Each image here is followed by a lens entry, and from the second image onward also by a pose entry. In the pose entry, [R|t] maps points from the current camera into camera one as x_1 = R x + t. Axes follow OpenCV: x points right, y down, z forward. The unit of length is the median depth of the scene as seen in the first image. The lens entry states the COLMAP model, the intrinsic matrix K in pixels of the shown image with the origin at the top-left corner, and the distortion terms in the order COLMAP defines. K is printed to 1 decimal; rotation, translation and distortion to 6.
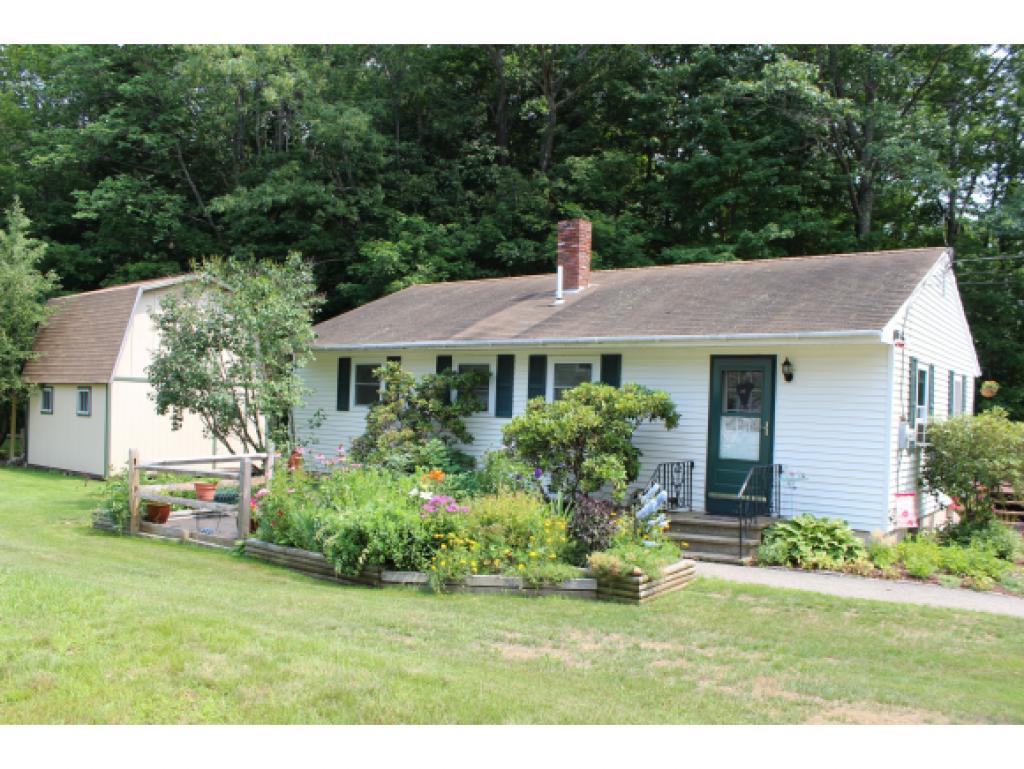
lens RADIAL K [[847.1, 0, 505.2], [0, 847.1, 397.3], [0, 0, 1]] dist [-0.126400, 0.079041]
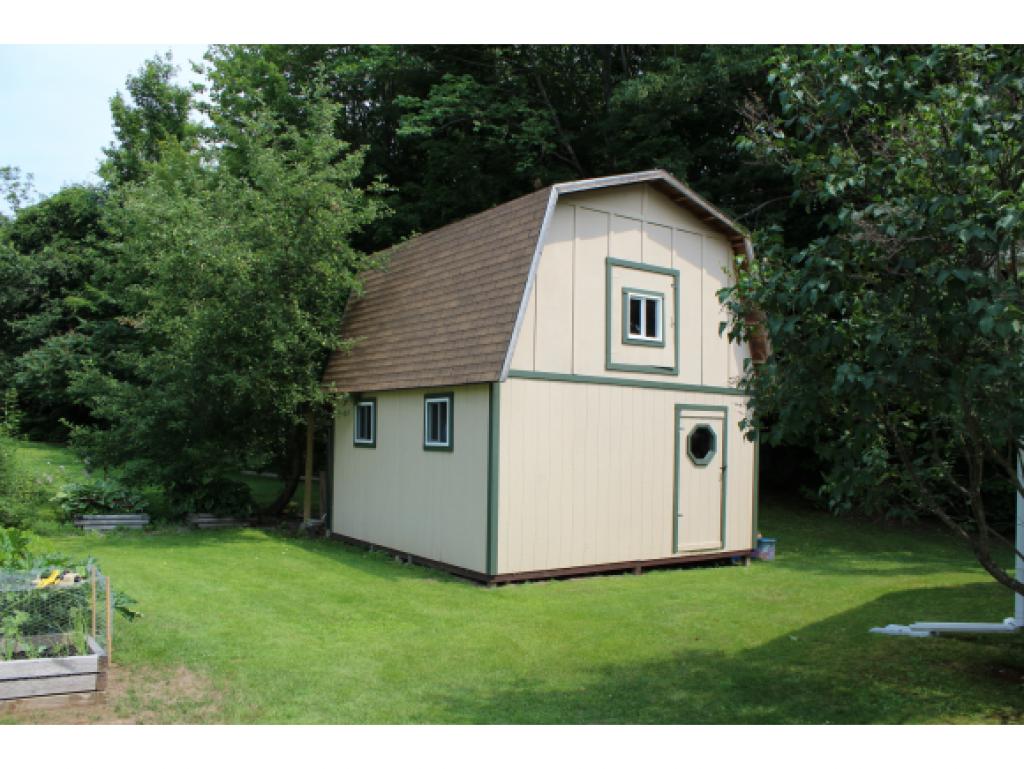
lens RADIAL K [[847.1, 0, 505.2], [0, 847.1, 397.3], [0, 0, 1]] dist [-0.126400, 0.079041]
pose [[0.952461, -0.016968, -0.304186, -0.294965], [0.004495, 0.999122, -0.041659, 0.010997], [0.304626, 0.038311, 0.951701, 0.484380]]
